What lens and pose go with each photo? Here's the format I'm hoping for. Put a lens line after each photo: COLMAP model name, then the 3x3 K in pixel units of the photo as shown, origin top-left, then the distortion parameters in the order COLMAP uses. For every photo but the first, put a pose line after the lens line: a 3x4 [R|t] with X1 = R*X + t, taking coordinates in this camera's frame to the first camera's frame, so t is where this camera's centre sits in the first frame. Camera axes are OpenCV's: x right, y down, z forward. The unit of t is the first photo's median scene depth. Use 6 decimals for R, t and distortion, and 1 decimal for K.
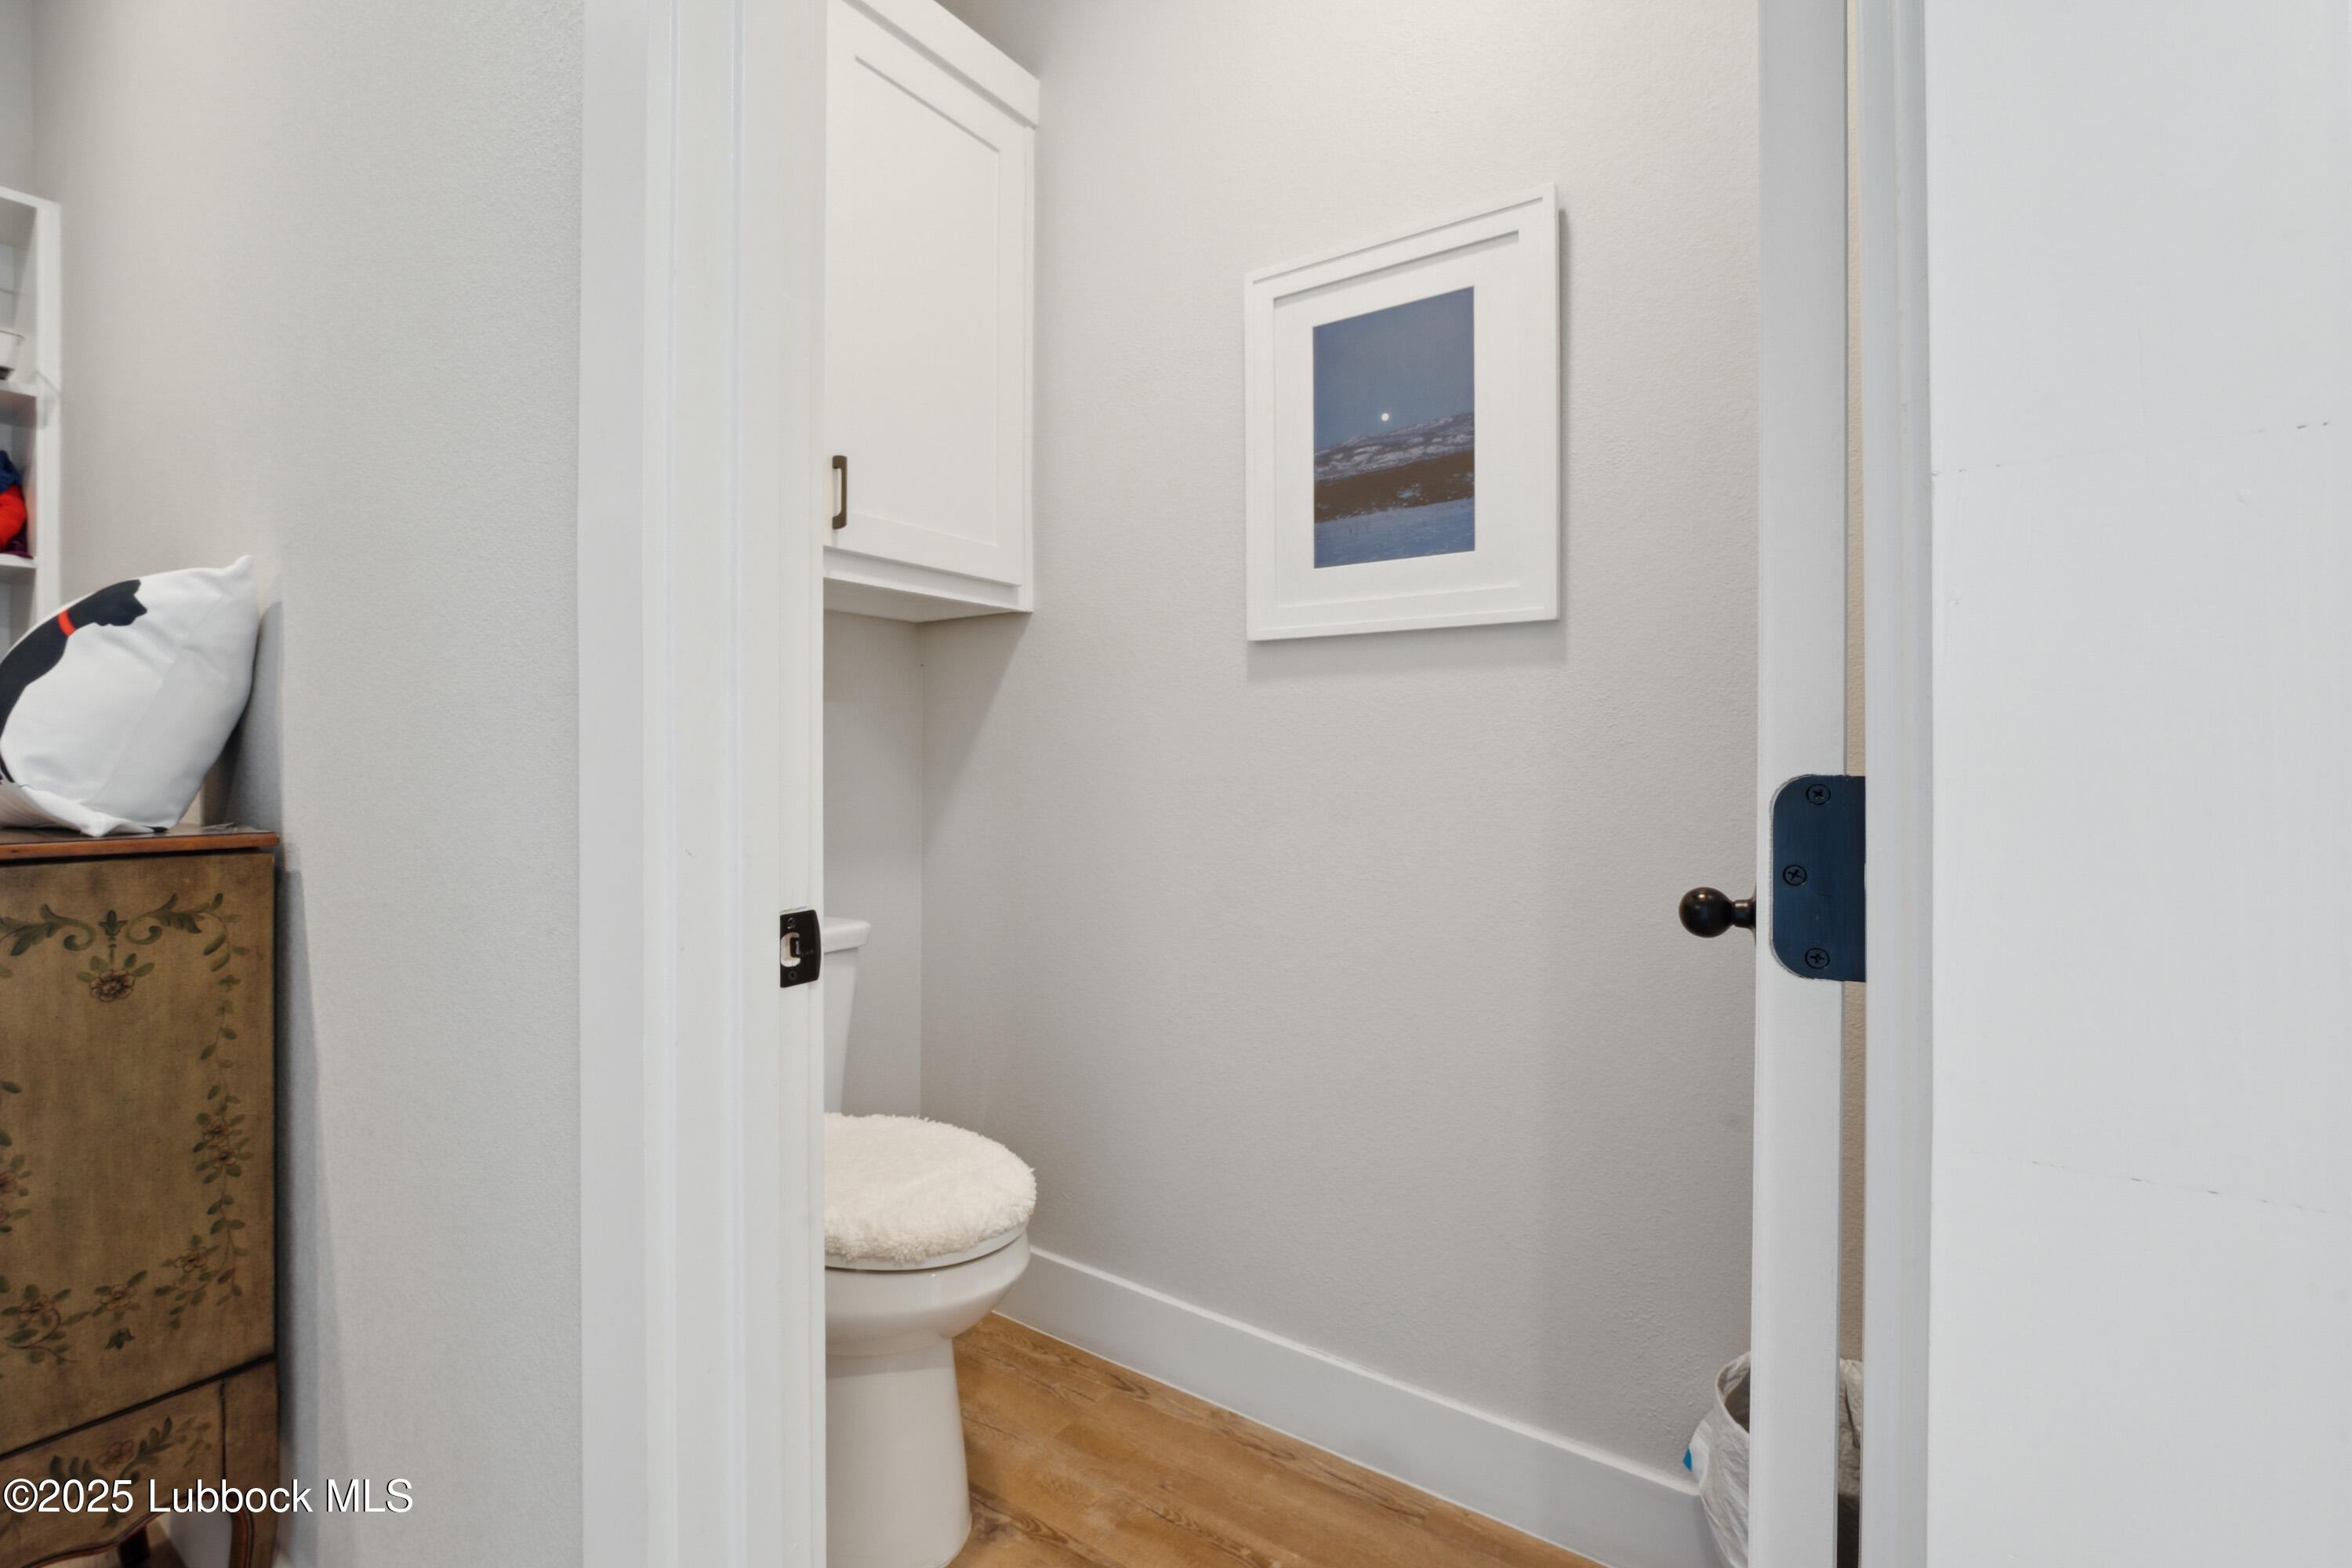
lens RADIAL K [[1061.5, 0, 1176.0], [0, 1061.5, 770.0], [0, 0, 1]] dist [-0.008012, 0.001013]
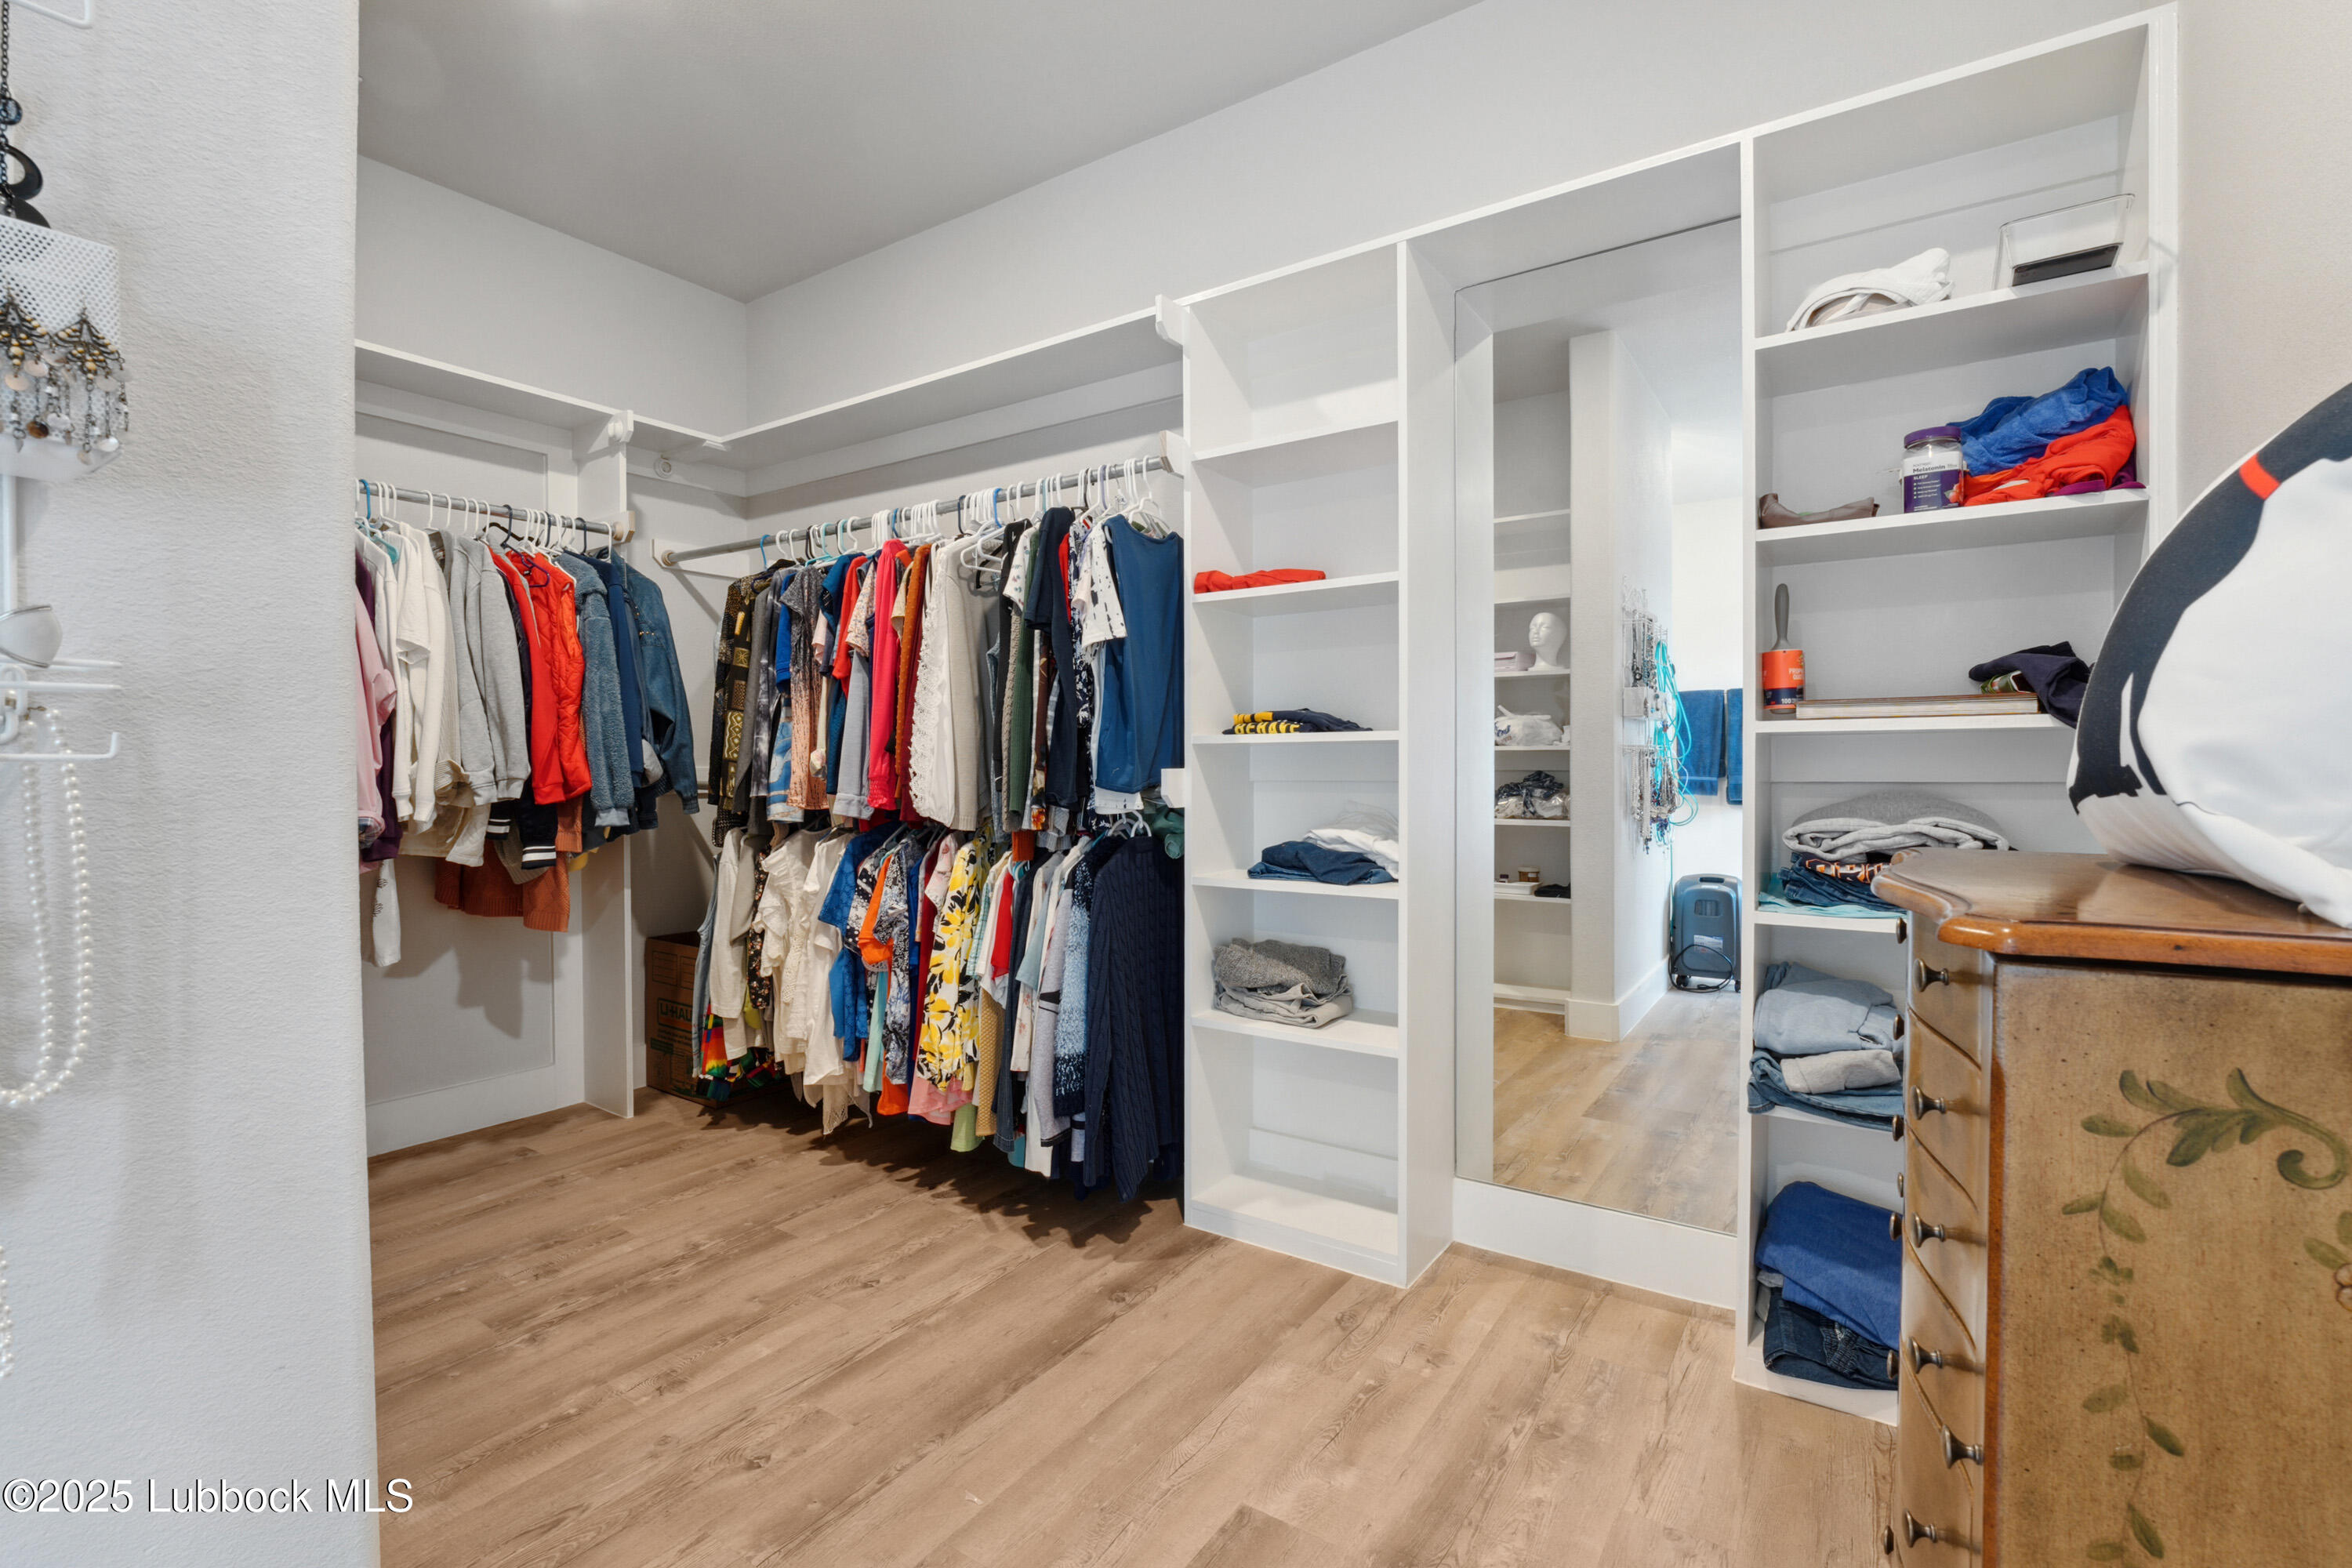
lens RADIAL K [[1061.5, 0, 1172.0], [0, 1061.5, 776.5], [0, 0, 1]] dist [-0.008012, 0.001013]
pose [[0.016953, 0.009382, -0.999812, -0.613729], [0.003484, 0.999949, 0.009442, -0.004709], [0.999850, -0.003643, 0.016919, 0.519904]]
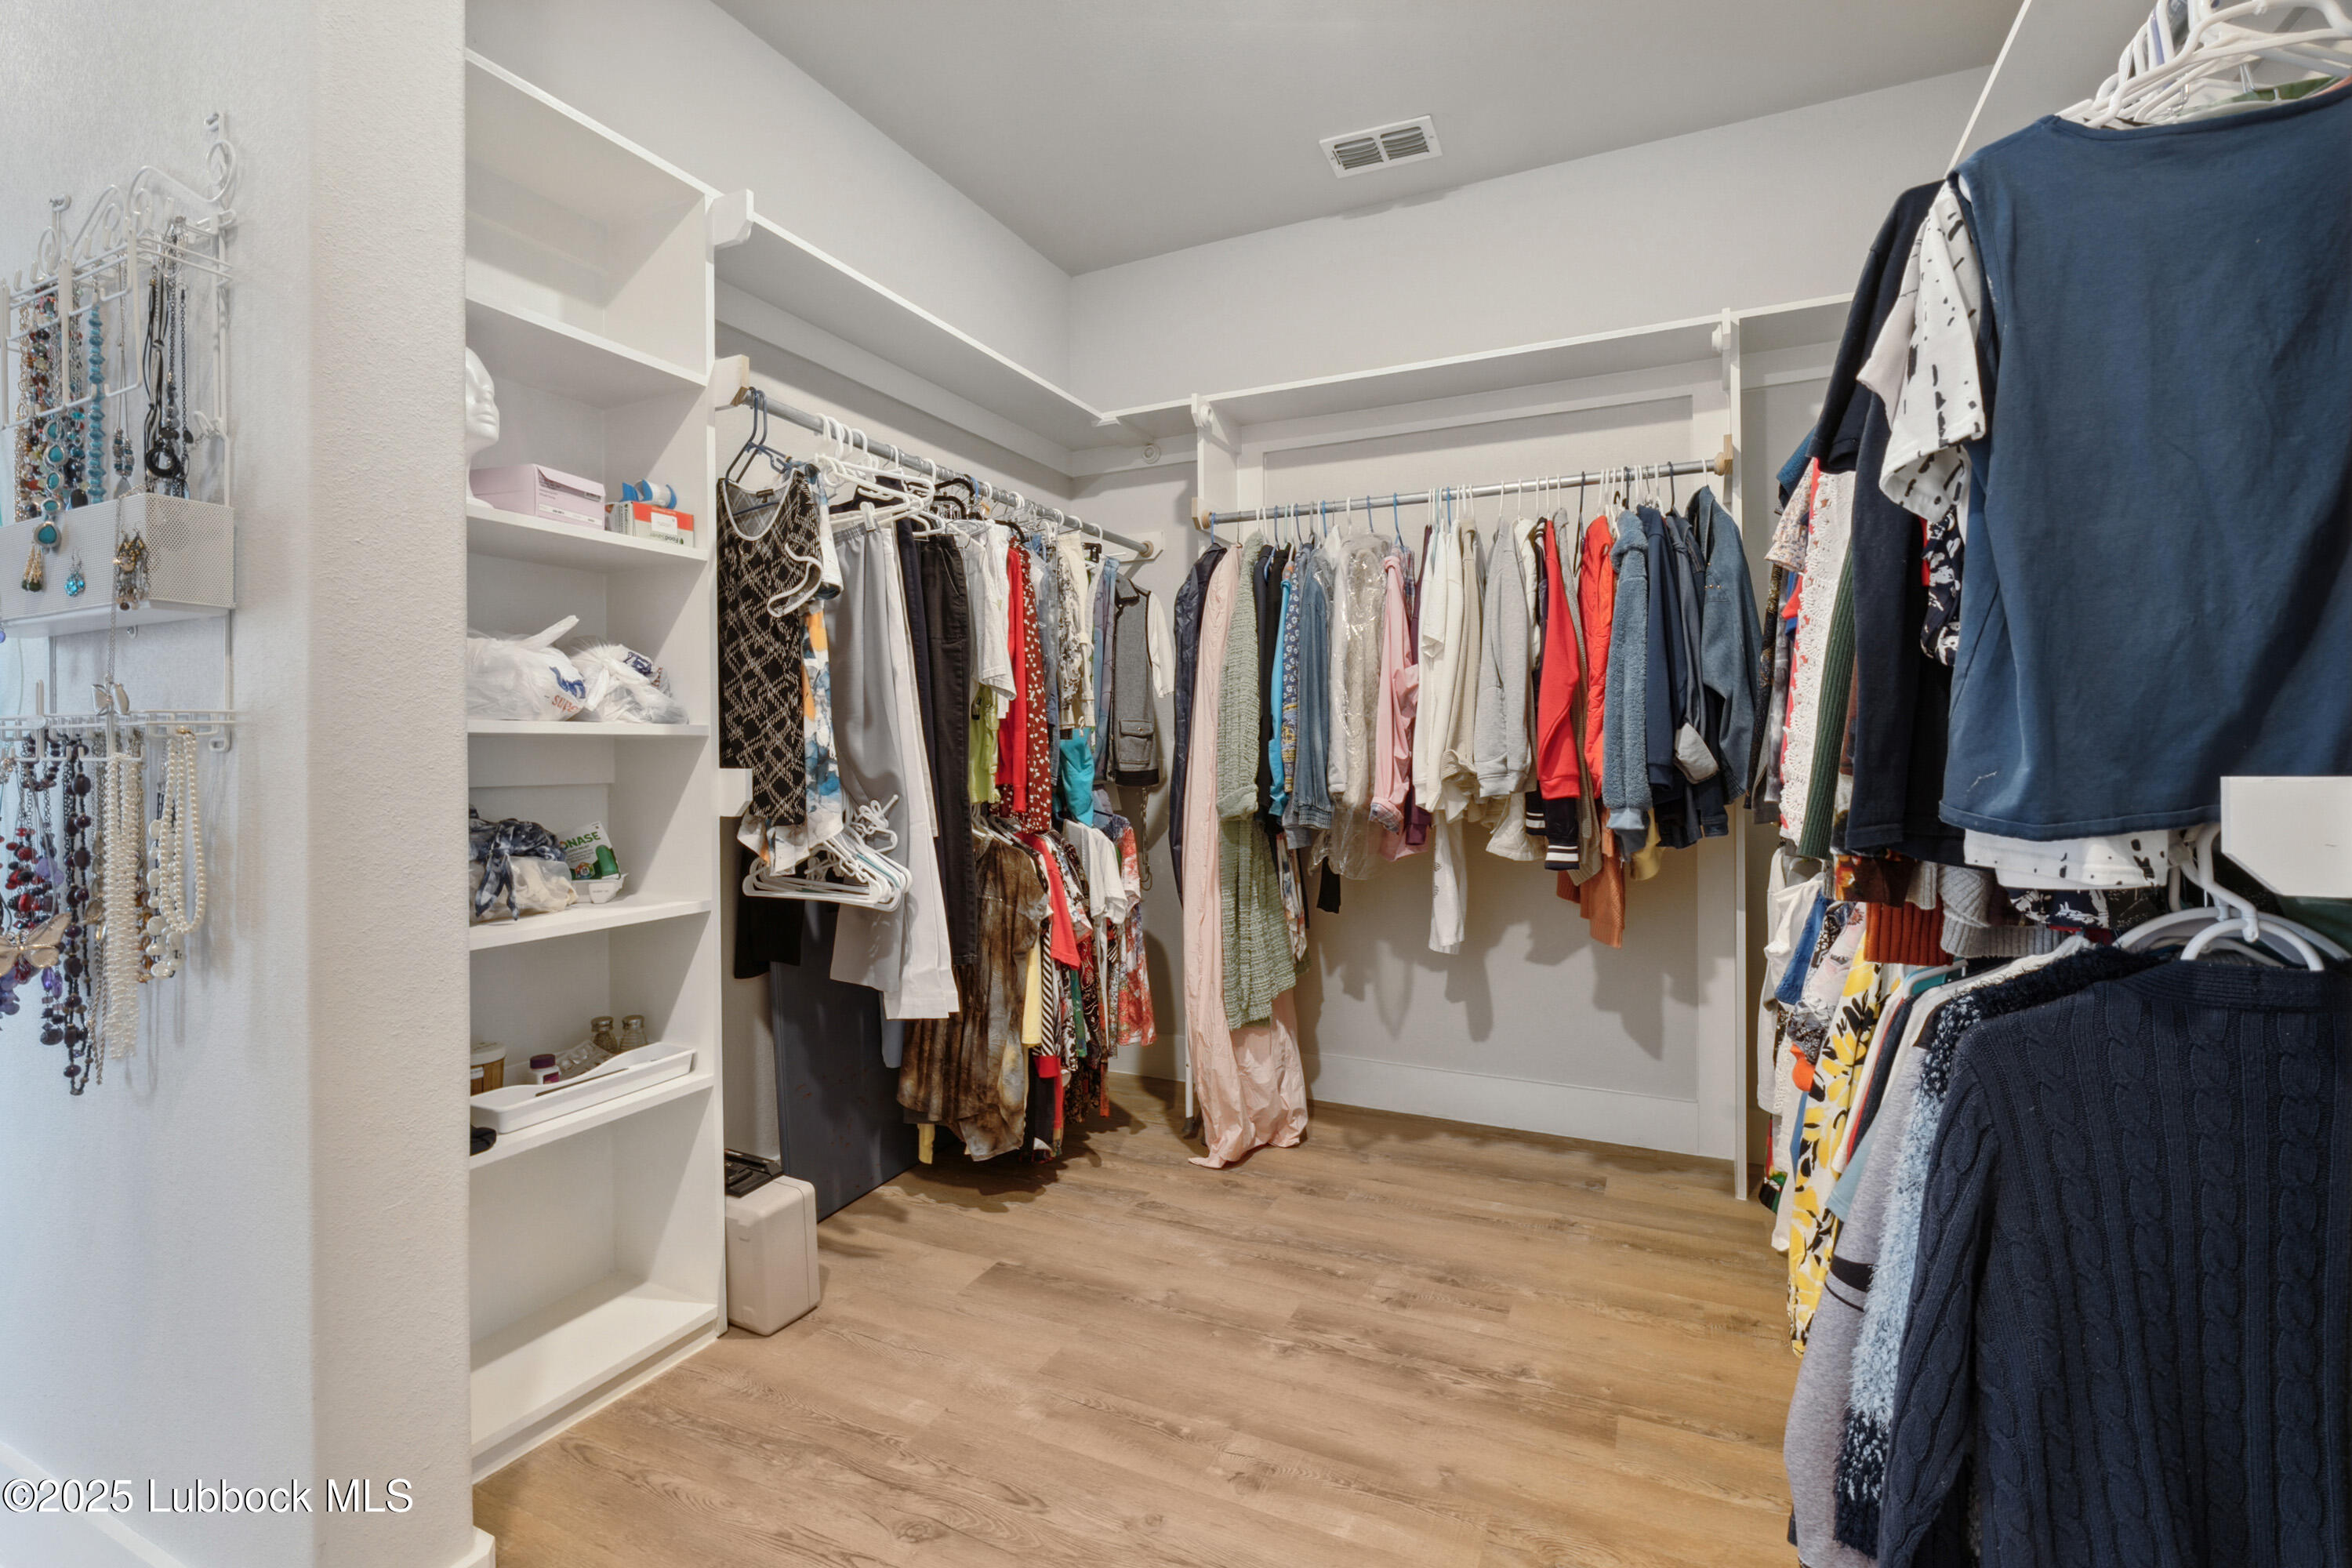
lens RADIAL K [[1061.5, 0, 1173.4], [0, 1061.5, 760.6], [0, 0, 1]] dist [-0.008012, 0.001013]
pose [[-0.986267, 0.001216, -0.165155, -1.250503], [0.000397, 0.999987, 0.004992, -0.009171], [0.165159, 0.004858, -0.986255, 0.818497]]
